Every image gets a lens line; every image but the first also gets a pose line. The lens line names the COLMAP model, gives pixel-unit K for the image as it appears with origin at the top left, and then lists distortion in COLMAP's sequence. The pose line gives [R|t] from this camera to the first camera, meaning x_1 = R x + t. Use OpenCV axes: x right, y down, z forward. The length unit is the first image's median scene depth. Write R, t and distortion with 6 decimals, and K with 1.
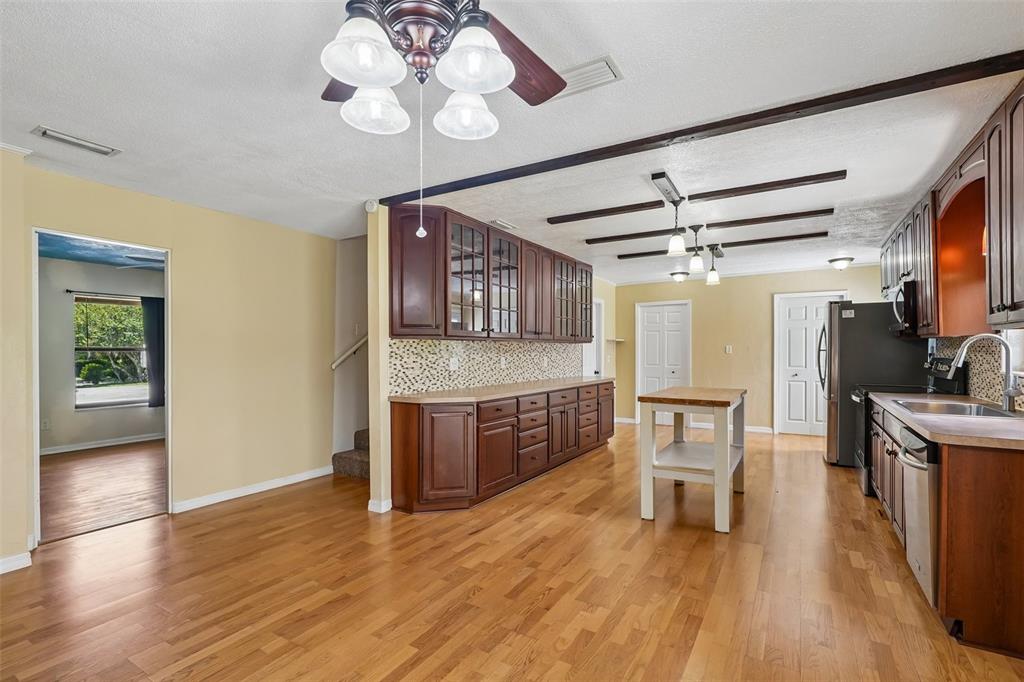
lens RADIAL K [[474.7, 0, 506.0], [0, 474.7, 351.2], [0, 0, 1]] dist [-0.003109, -0.000846]
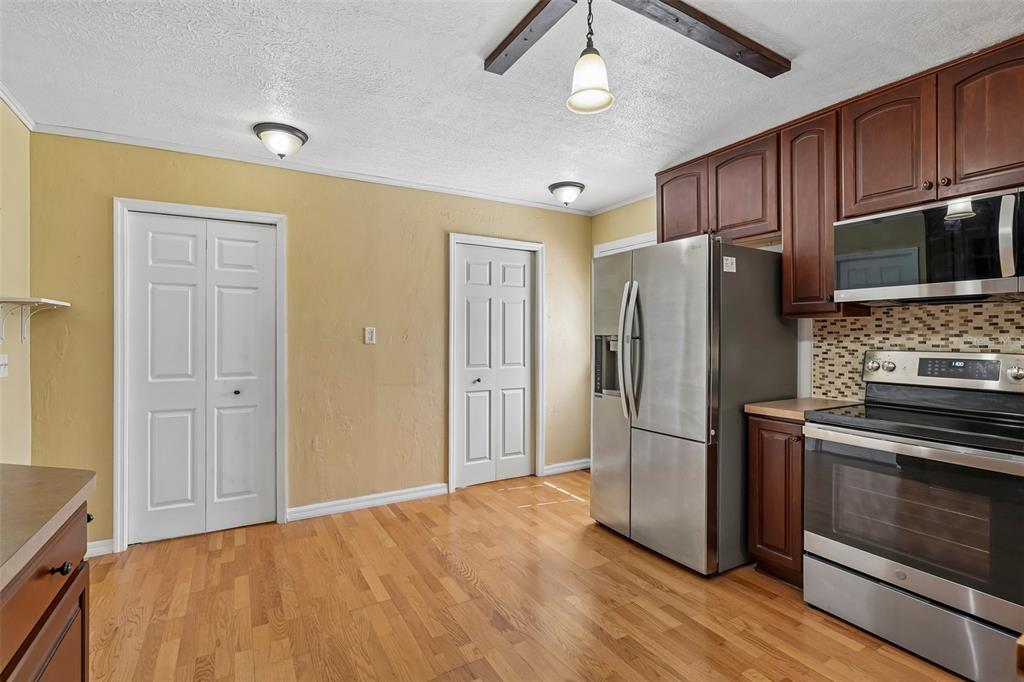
lens RADIAL K [[474.7, 0, 514.8], [0, 474.7, 339.9], [0, 0, 1]] dist [-0.003109, -0.000846]
pose [[0.469104, -0.001385, 0.883142, 0.123442], [-0.001582, 0.999996, 0.002409, -0.000664], [-0.883141, -0.002527, 0.469100, 0.672155]]
